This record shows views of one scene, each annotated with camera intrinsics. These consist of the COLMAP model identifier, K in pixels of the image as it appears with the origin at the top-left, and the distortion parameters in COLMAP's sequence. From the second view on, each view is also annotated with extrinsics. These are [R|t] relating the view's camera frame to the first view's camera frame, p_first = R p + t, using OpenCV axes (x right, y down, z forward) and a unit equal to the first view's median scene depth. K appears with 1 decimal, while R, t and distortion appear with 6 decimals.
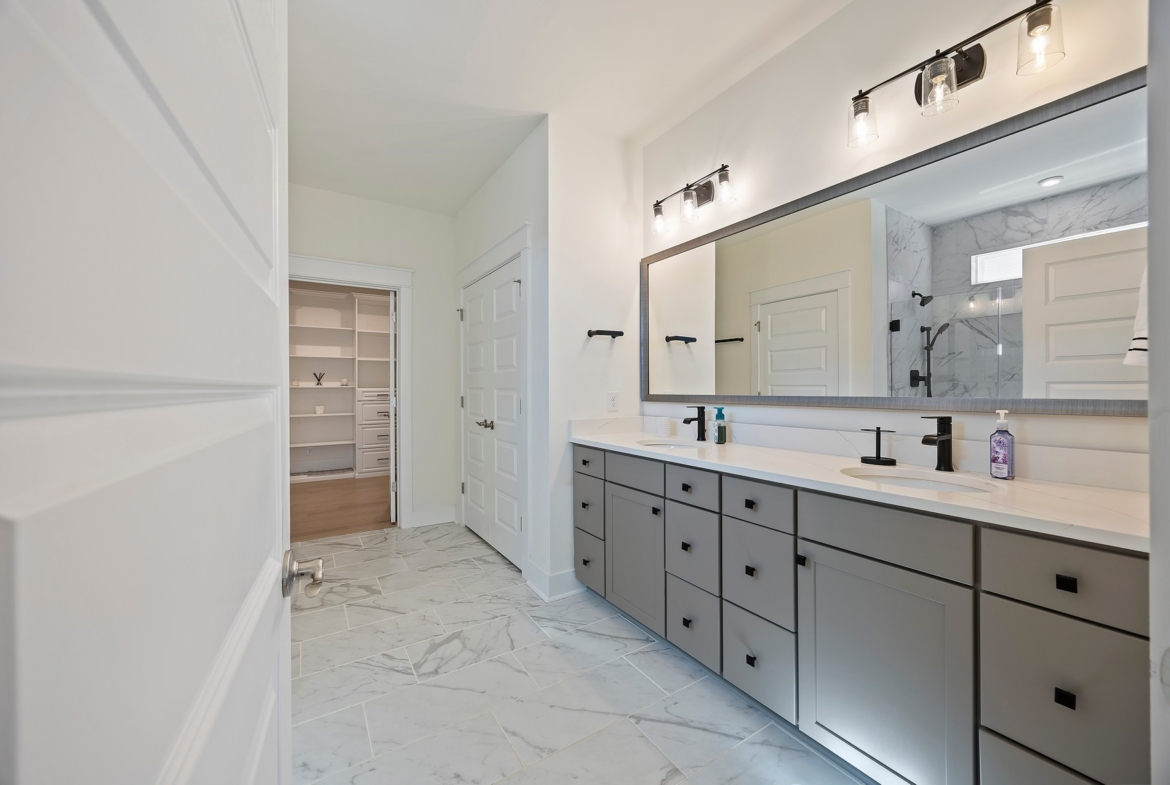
lens RADIAL K [[447.8, 0, 584.5], [0, 447.8, 390.0], [0, 0, 1]] dist [-0.008519, 0.000214]
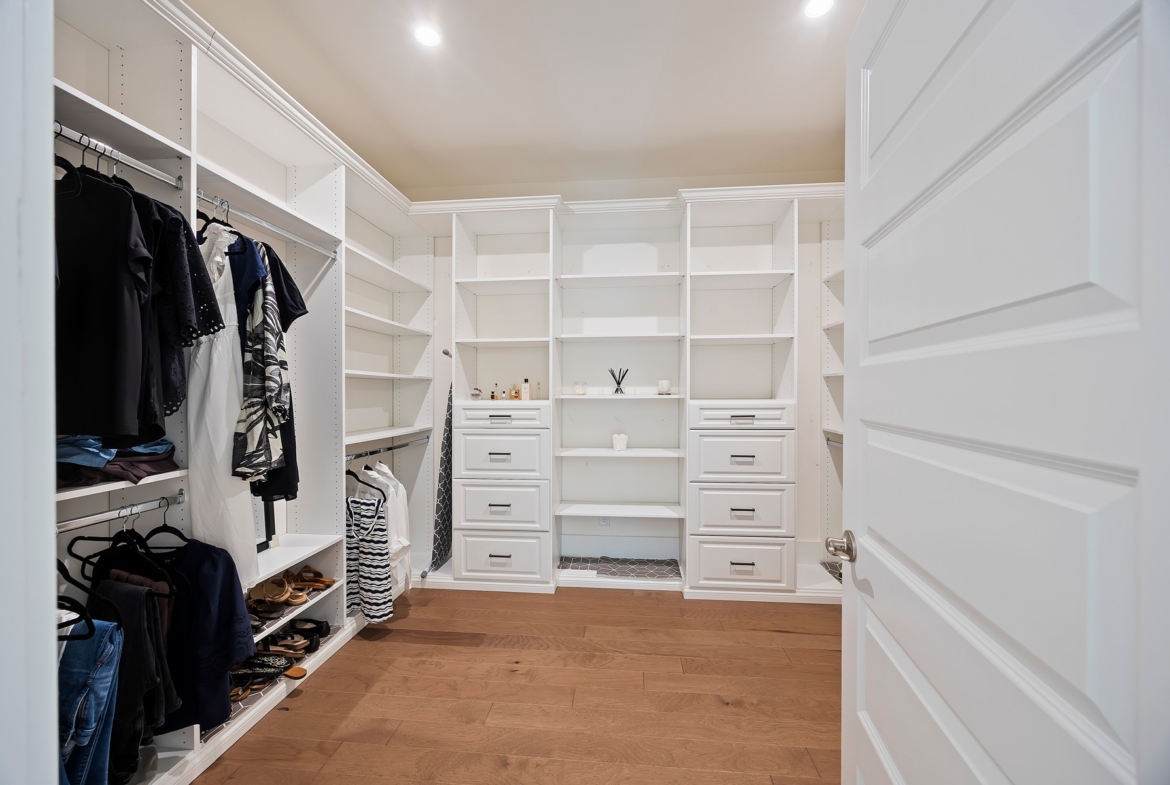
lens RADIAL K [[447.8, 0, 586.3], [0, 447.8, 397.5], [0, 0, 1]] dist [-0.008519, 0.000214]
pose [[0.782721, 0.005751, -0.622346, -0.305354], [-0.009688, 0.999949, -0.002945, -0.004362], [0.622297, 0.008334, 0.782737, 0.575898]]
